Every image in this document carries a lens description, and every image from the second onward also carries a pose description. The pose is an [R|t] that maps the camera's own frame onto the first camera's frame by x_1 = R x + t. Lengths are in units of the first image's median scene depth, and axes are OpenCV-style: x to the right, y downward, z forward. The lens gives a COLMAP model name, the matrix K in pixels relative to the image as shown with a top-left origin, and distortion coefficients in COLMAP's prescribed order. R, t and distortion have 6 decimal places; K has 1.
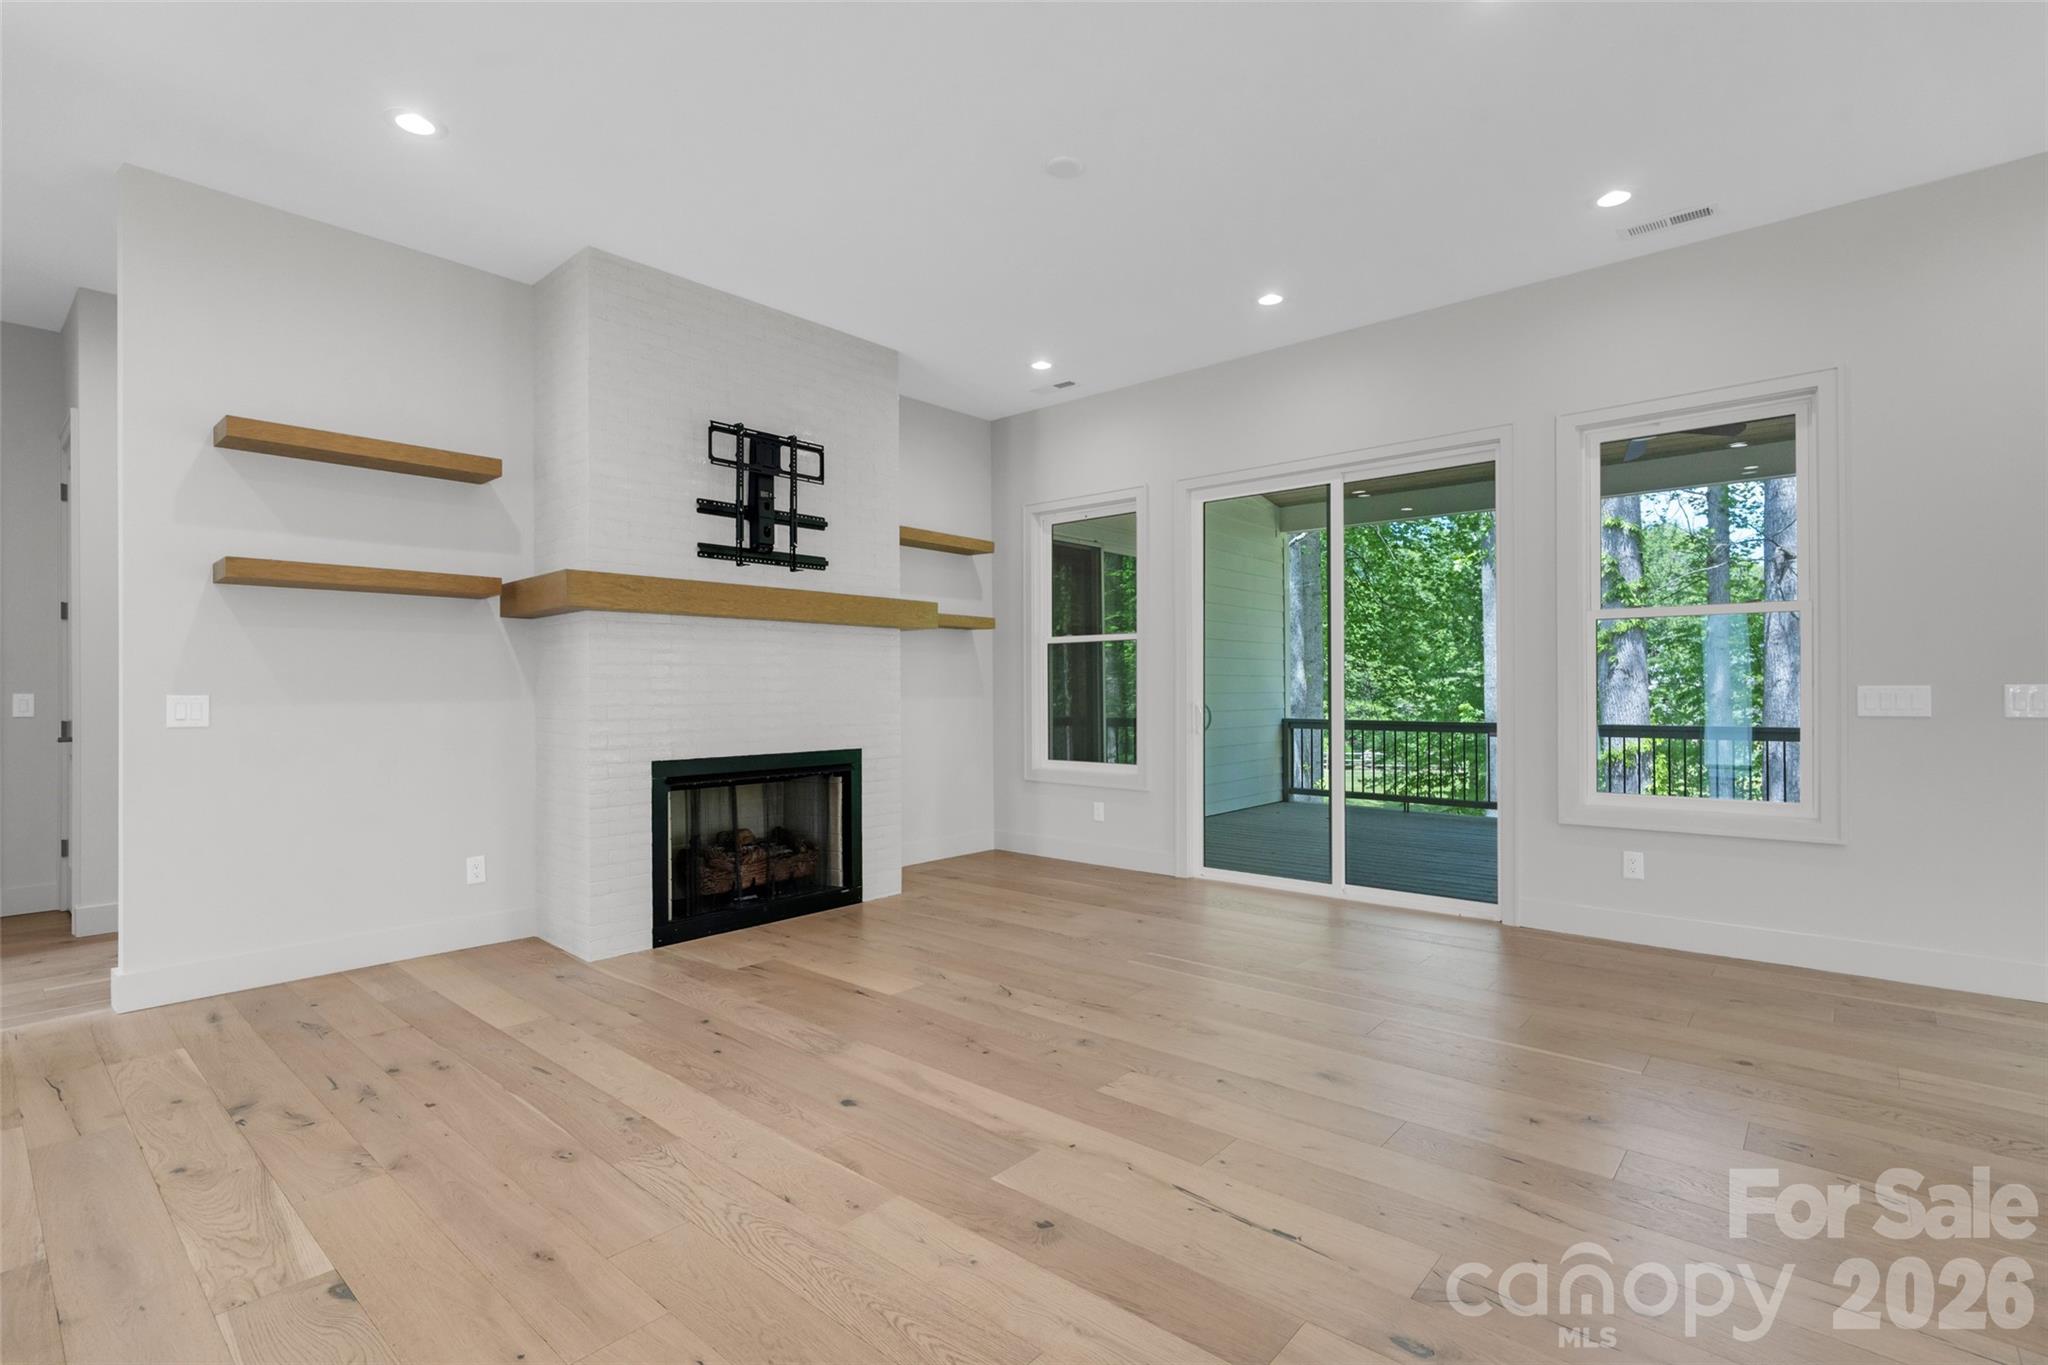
lens RADIAL K [[973.2, 0, 1024.0], [0, 973.2, 682.5], [0, 0, 1]] dist [-0.000814, 0.000062]
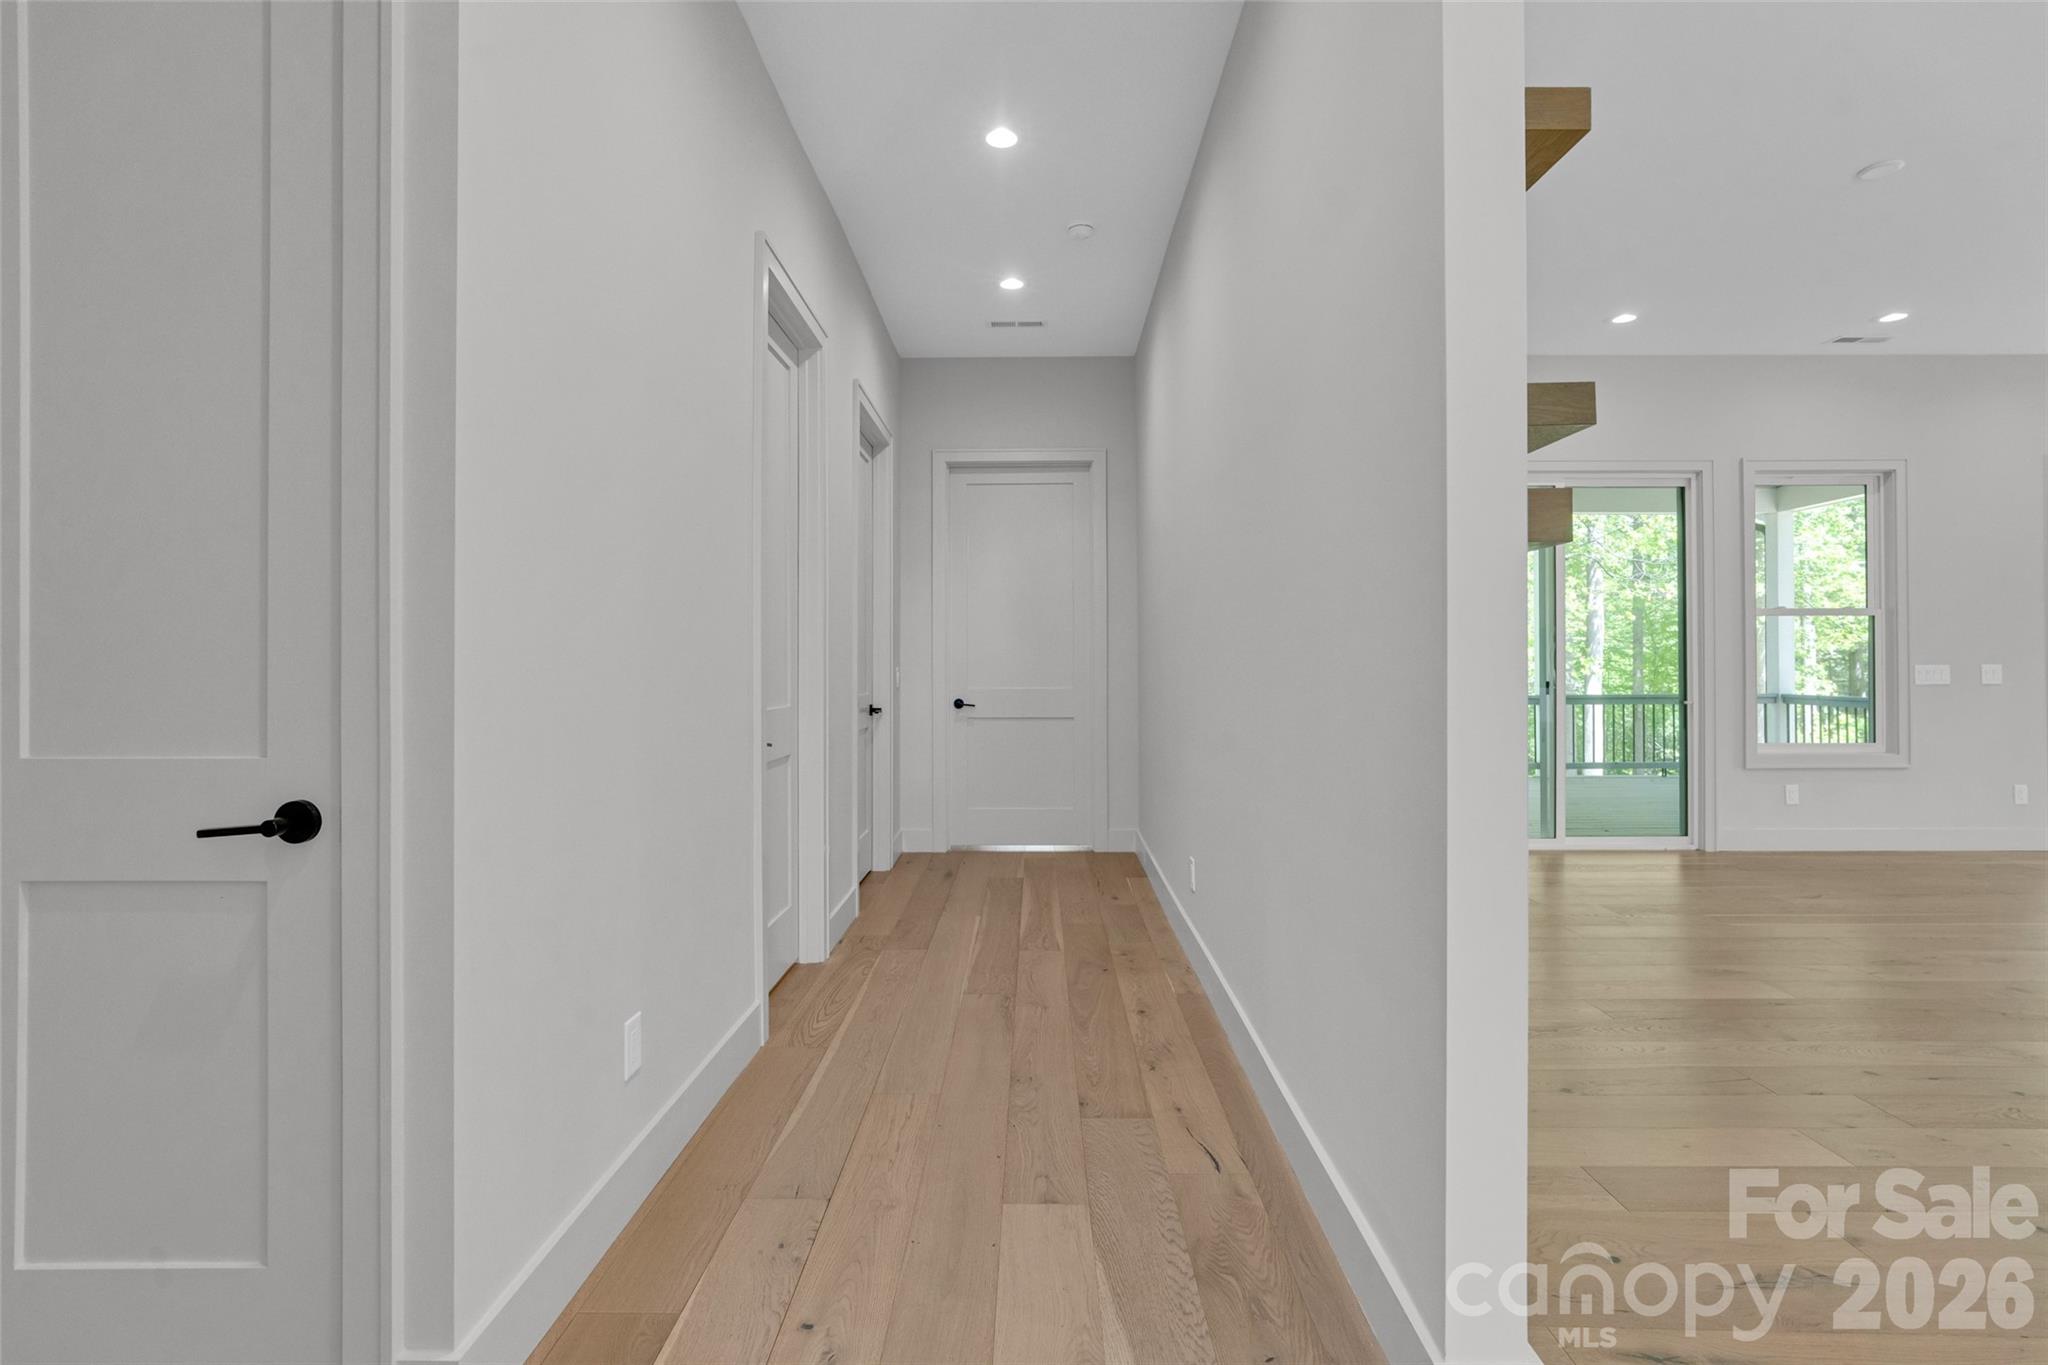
lens RADIAL K [[973.2, 0, 1024.0], [0, 973.2, 682.5], [0, 0, 1]] dist [-0.000814, 0.000062]
pose [[0.754453, -0.015921, 0.656162, -1.121805], [-0.000787, 0.999683, 0.025160, -0.006482], [-0.656354, -0.019498, 0.754201, 0.677111]]
